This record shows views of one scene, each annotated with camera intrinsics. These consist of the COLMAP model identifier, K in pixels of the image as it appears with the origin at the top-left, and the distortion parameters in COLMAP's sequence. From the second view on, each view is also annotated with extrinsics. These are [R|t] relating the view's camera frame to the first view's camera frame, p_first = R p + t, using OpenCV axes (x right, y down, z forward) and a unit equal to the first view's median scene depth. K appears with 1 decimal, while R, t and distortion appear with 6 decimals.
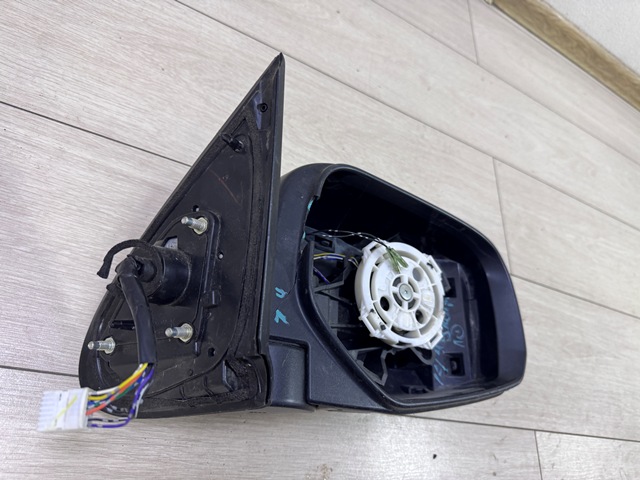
lens RADIAL K [[479.3, 0, 322.5], [0, 479.3, 245.7], [0, 0, 1]] dist [-0.018114, -0.013119]
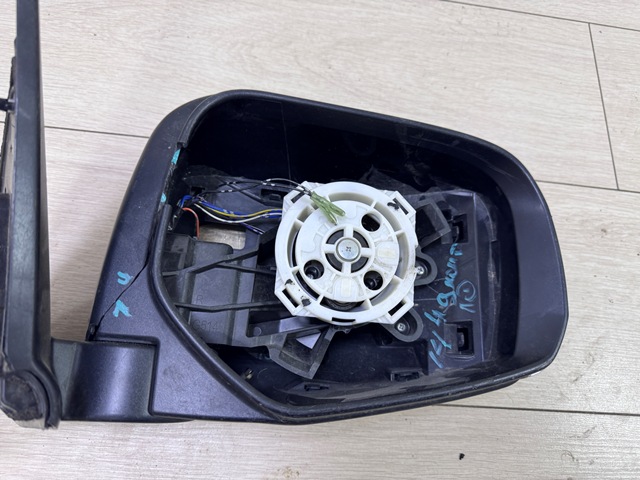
lens RADIAL K [[479.3, 0, 315.2], [0, 479.3, 243.5], [0, 0, 1]] dist [-0.018114, -0.013119]
pose [[0.908658, -0.116026, -0.401097, 0.396565], [0.159422, 0.984246, 0.076445, 0.023615], [0.385909, -0.133406, 0.912840, 0.301245]]
